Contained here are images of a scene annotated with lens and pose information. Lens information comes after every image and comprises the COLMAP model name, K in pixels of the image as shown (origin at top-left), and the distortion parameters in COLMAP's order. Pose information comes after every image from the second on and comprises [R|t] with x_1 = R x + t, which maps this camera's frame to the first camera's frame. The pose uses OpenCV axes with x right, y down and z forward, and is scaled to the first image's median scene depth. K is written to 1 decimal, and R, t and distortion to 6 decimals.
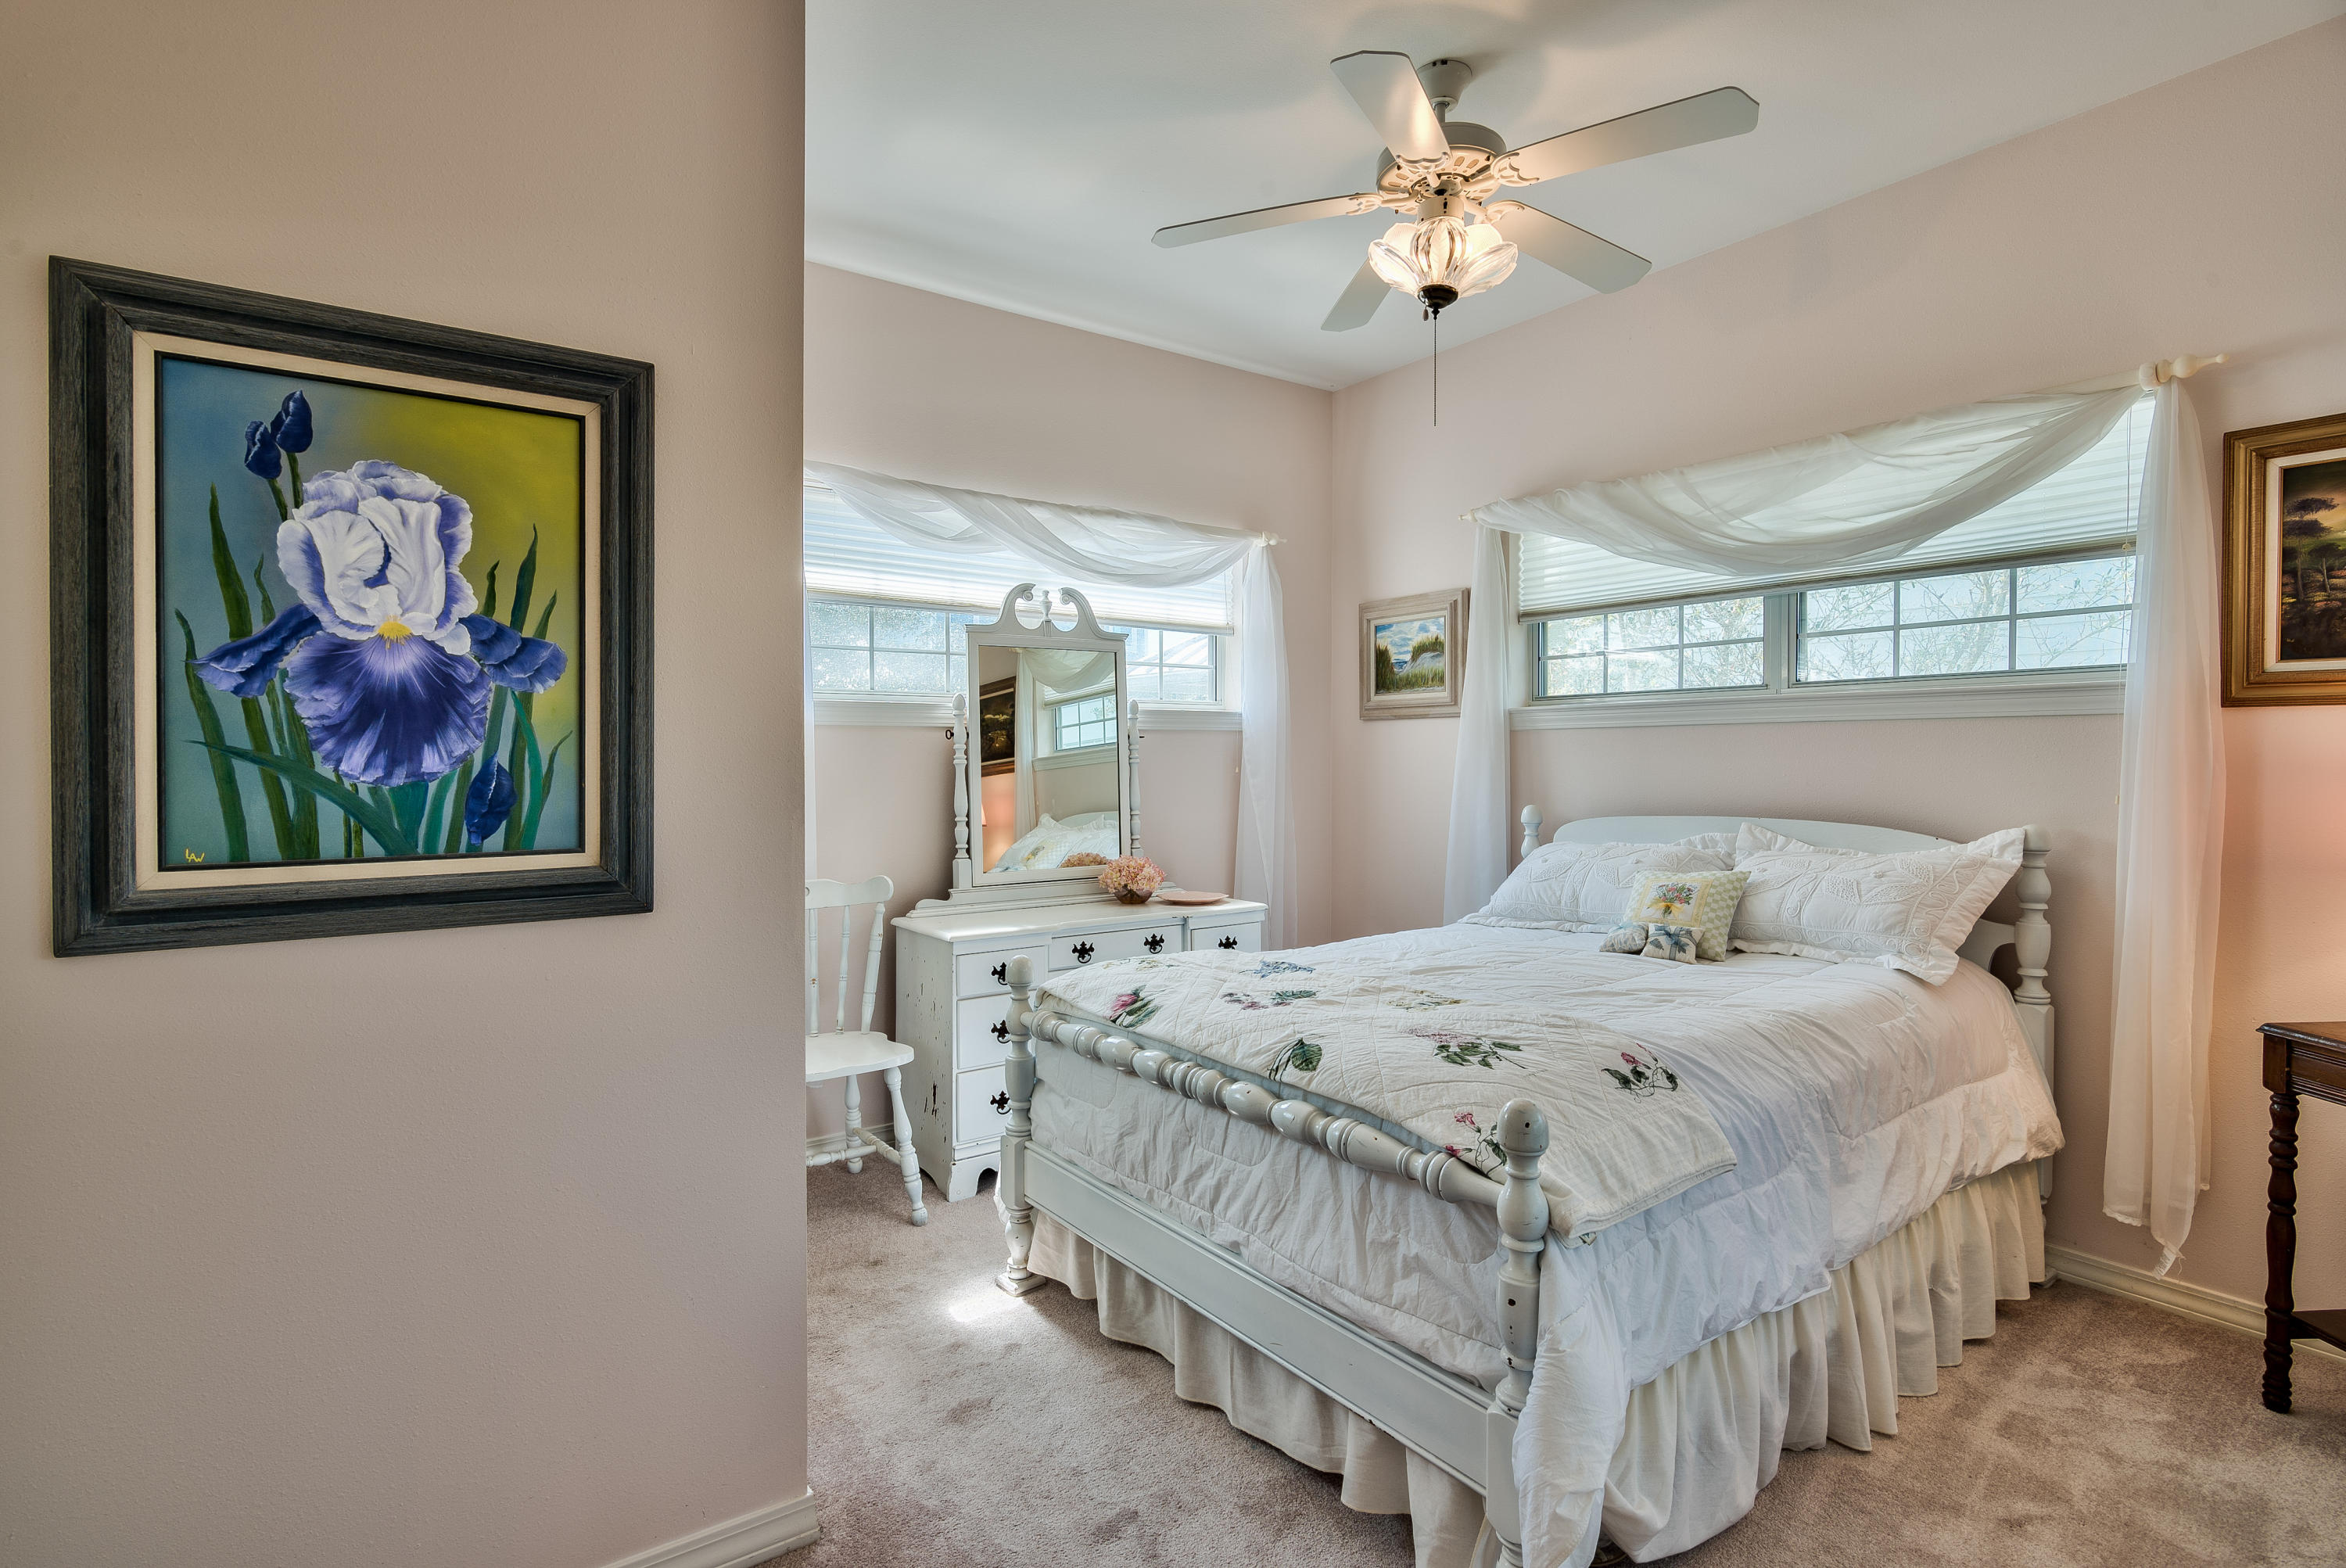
lens RADIAL K [[1144.3, 0, 1160.1], [0, 1144.3, 716.3], [0, 0, 1]] dist [0.001758, 0.000198]
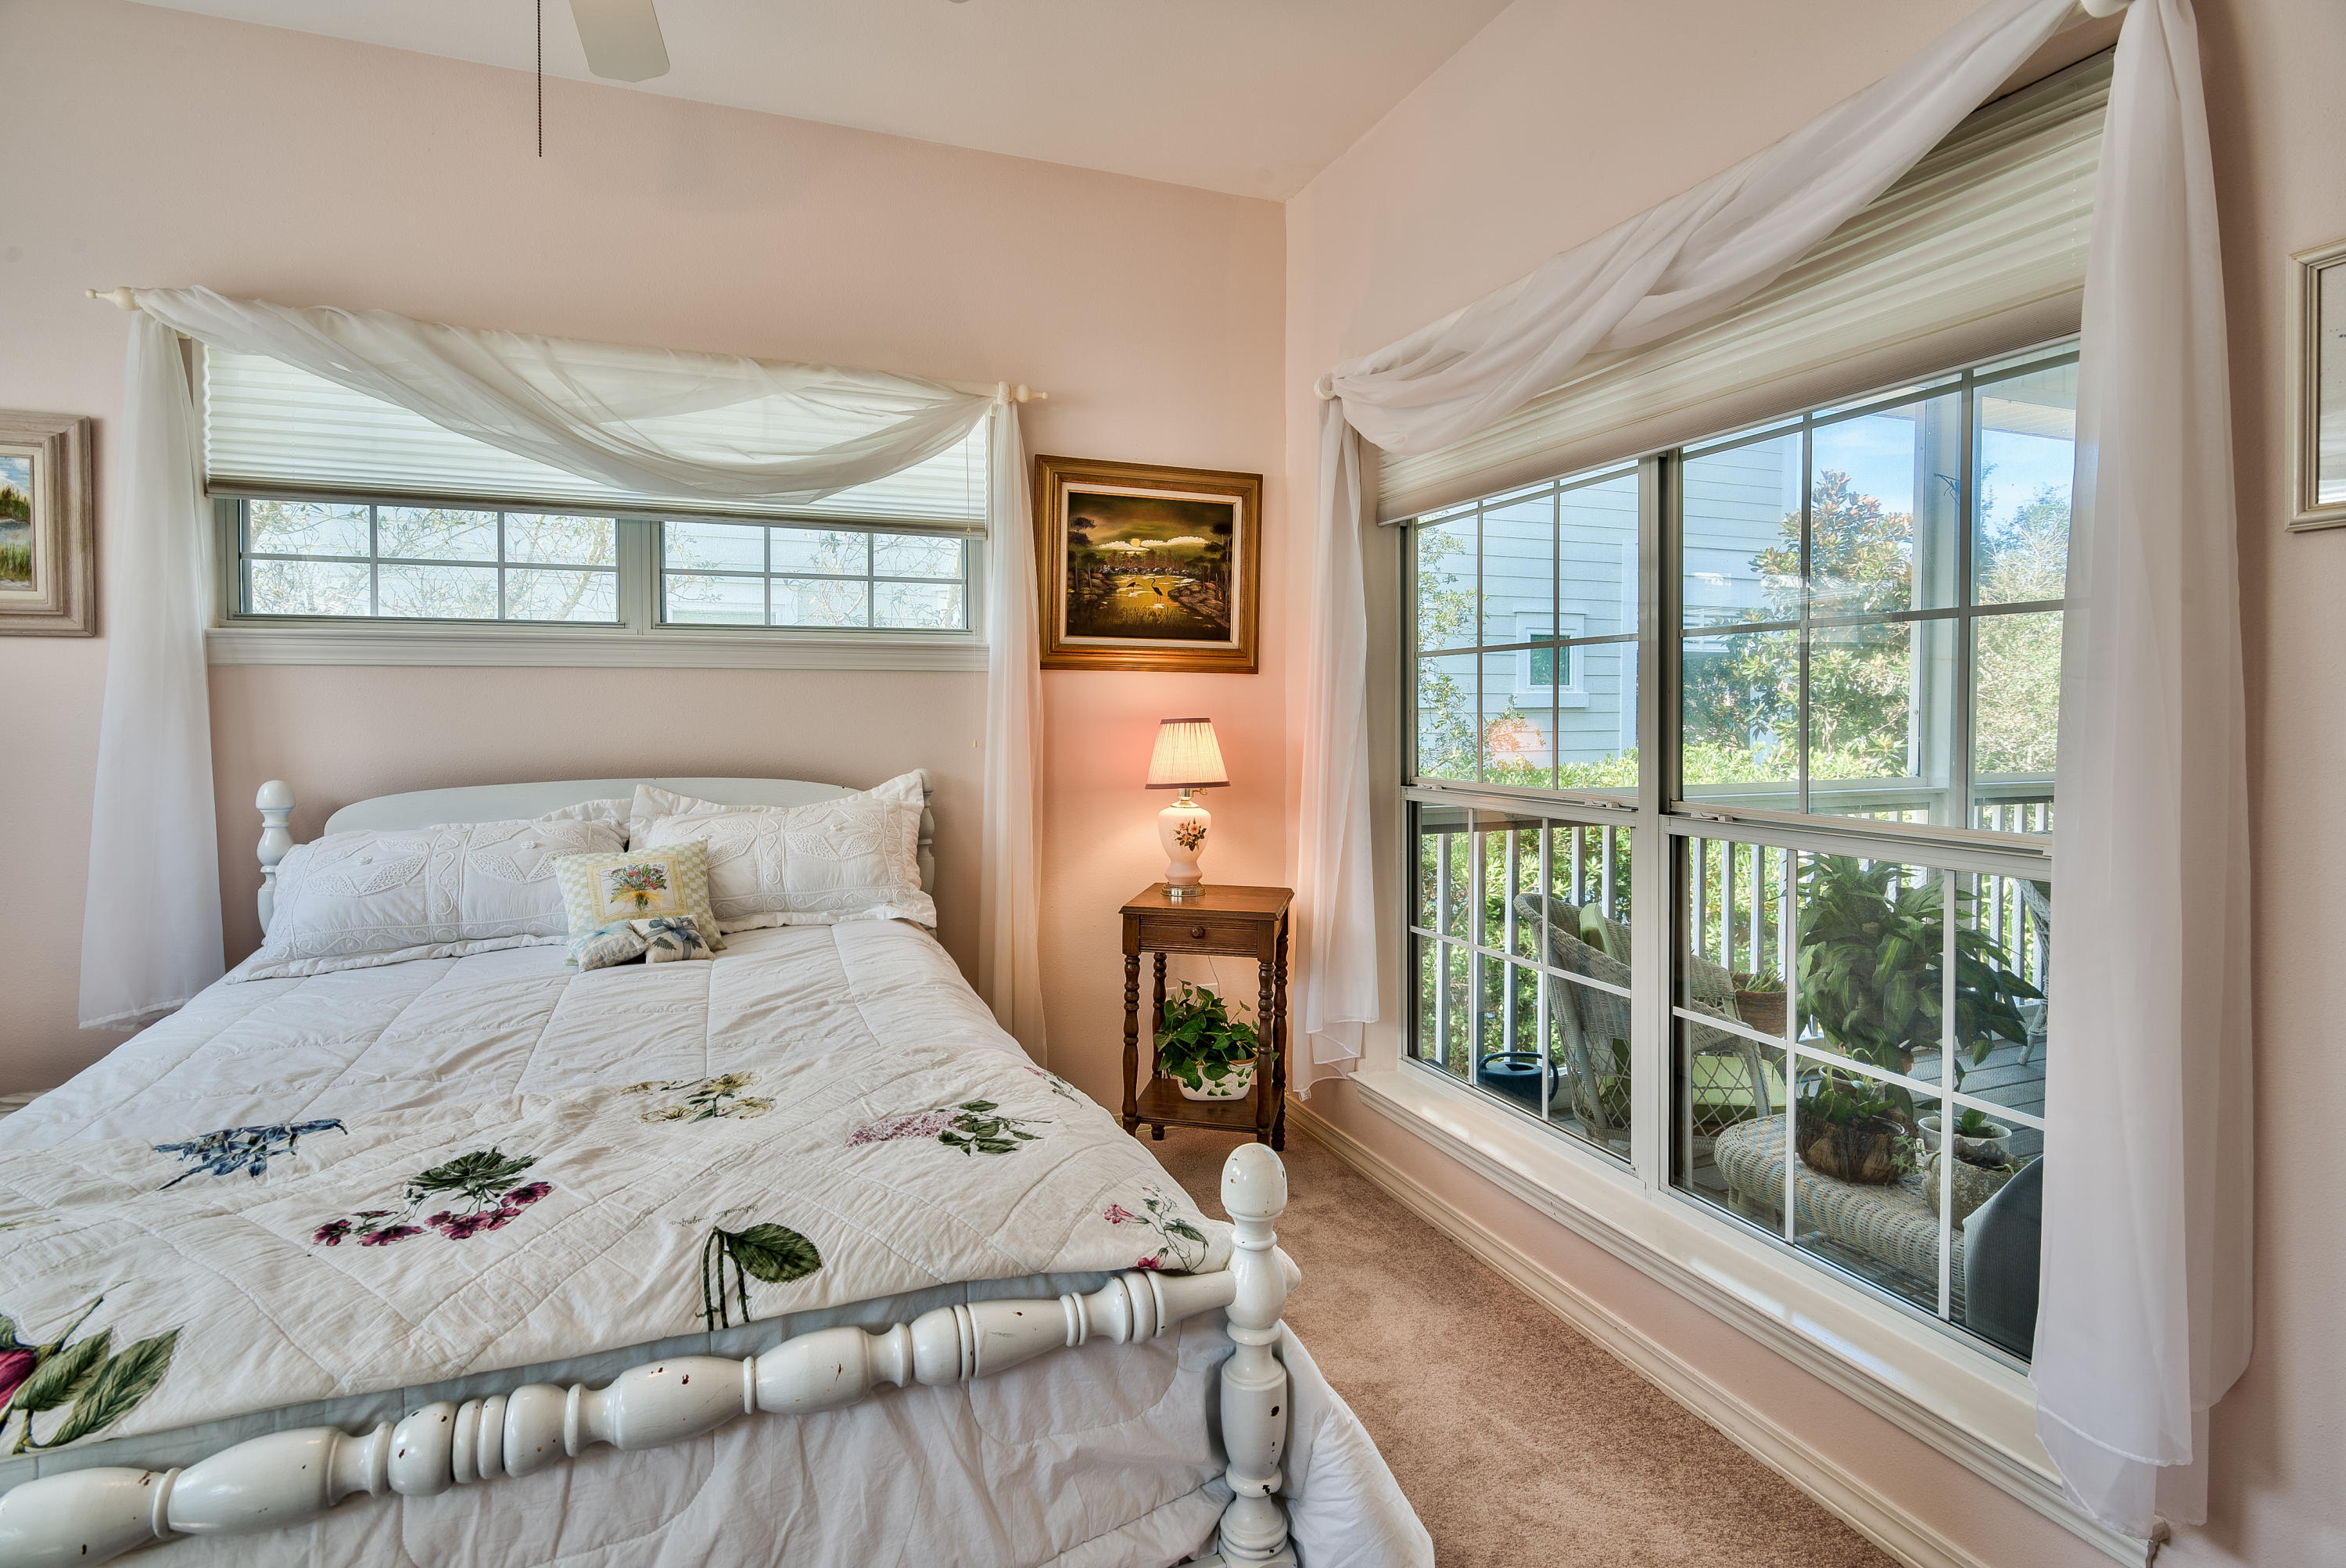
lens RADIAL K [[1144.3, 0, 1160.1], [0, 1144.3, 716.3], [0, 0, 1]] dist [0.001758, 0.000198]
pose [[0.249557, -0.005312, 0.968346, -0.236719], [-0.034924, 0.999285, 0.014482, 0.018426], [-0.967730, -0.037432, 0.249193, 0.466753]]
